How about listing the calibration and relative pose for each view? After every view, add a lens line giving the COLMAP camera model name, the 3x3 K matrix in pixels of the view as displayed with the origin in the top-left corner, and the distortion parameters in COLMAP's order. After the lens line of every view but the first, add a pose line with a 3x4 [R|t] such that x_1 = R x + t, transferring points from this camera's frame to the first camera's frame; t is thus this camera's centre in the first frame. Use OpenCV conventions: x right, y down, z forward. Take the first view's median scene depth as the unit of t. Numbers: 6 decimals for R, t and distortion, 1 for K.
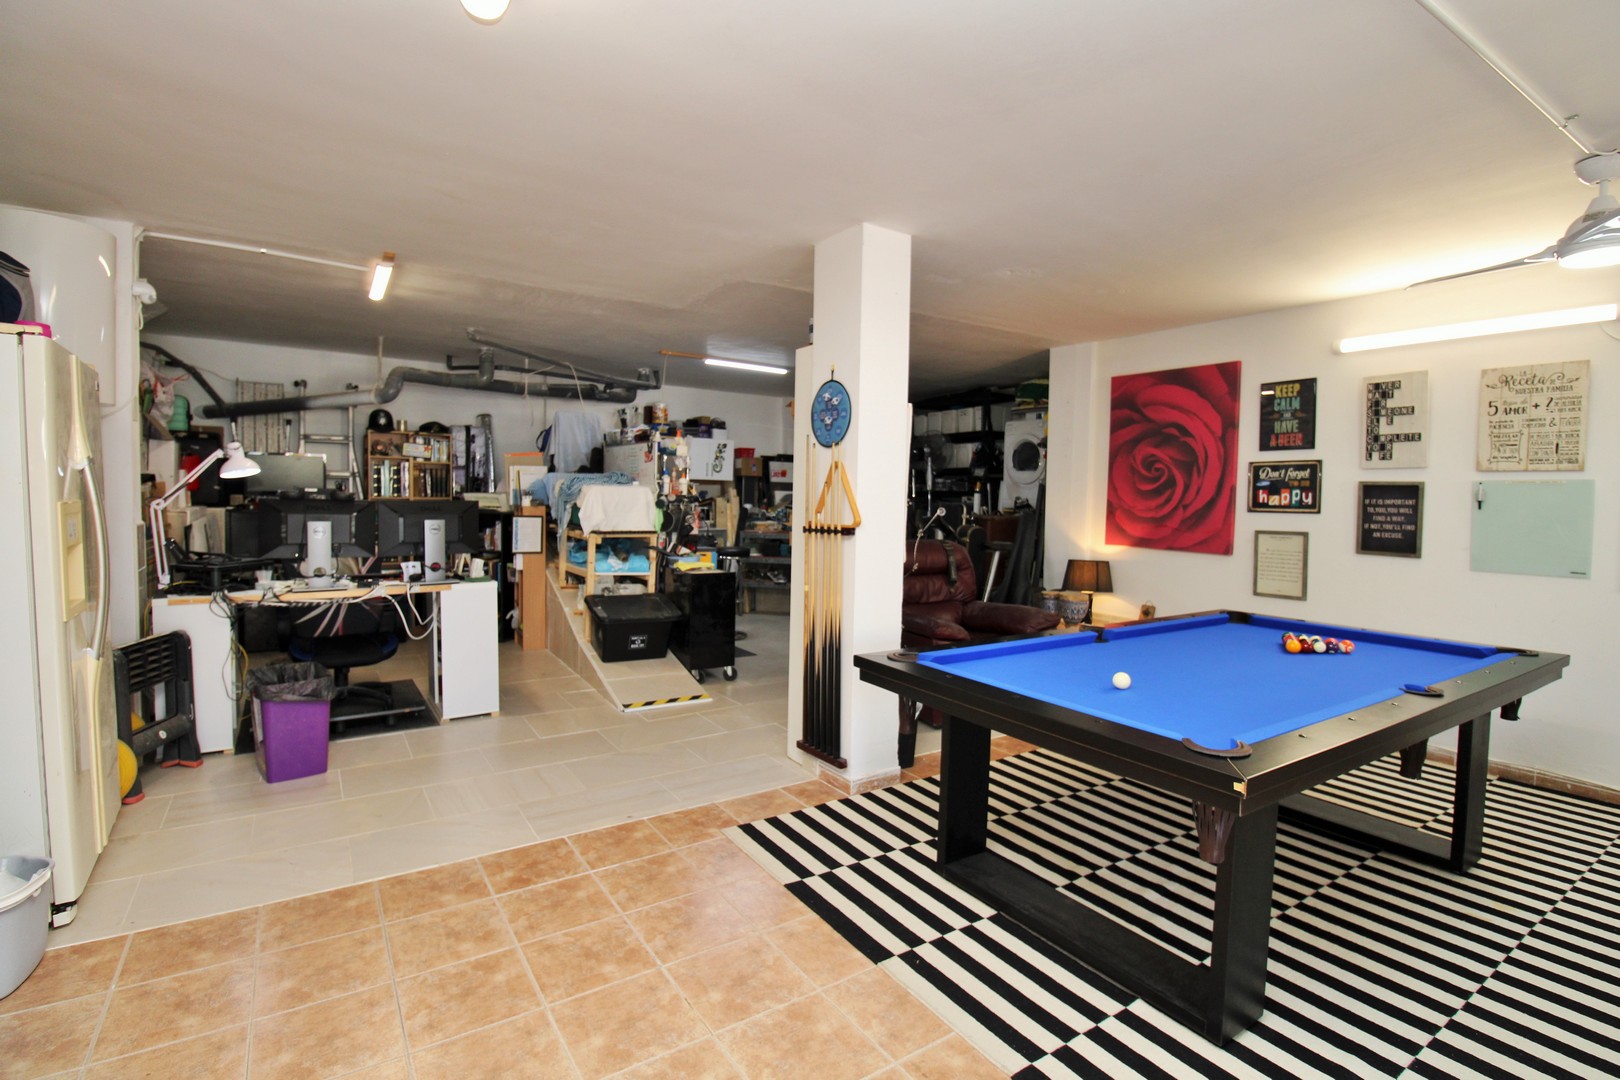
lens RADIAL K [[770.8, 0, 810.4], [0, 770.8, 535.9], [0, 0, 1]] dist [-0.000564, -0.010490]
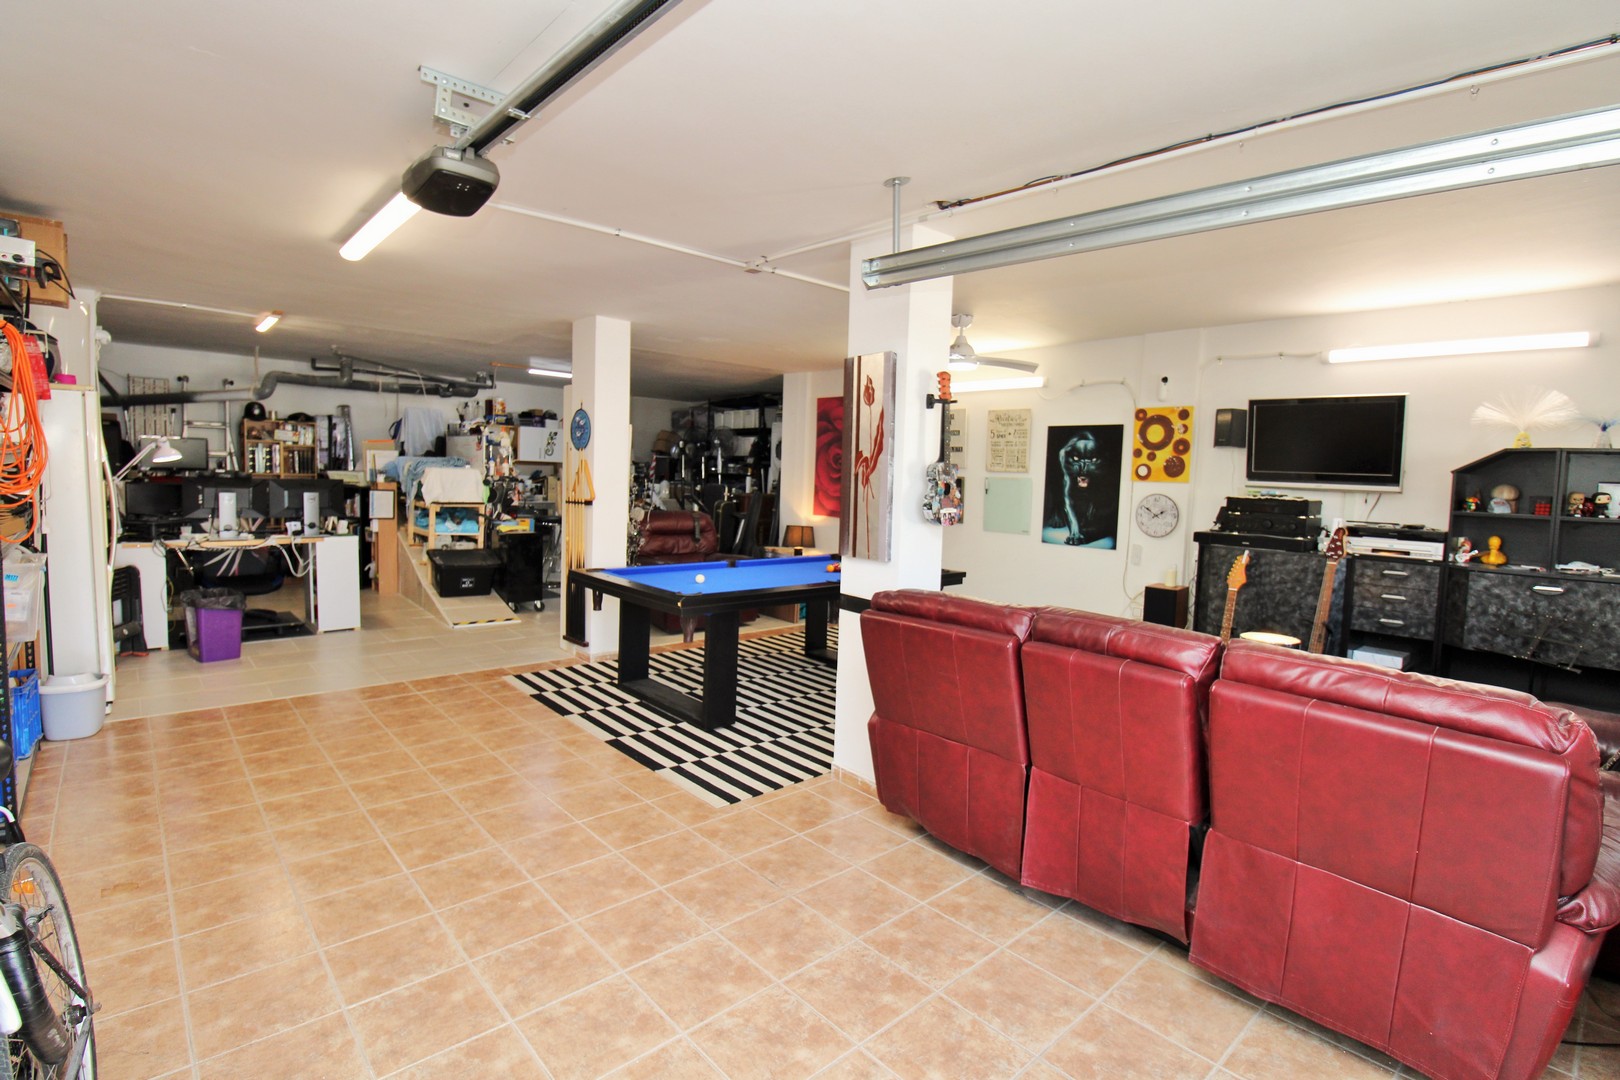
lens RADIAL K [[770.8, 0, 810.4], [0, 770.8, 535.9], [0, 0, 1]] dist [-0.000564, -0.010490]
pose [[0.988644, 0.003870, 0.150228, 0.161393], [-0.008571, 0.999493, 0.030660, 0.005900], [-0.150033, -0.031599, 0.988176, -0.415737]]
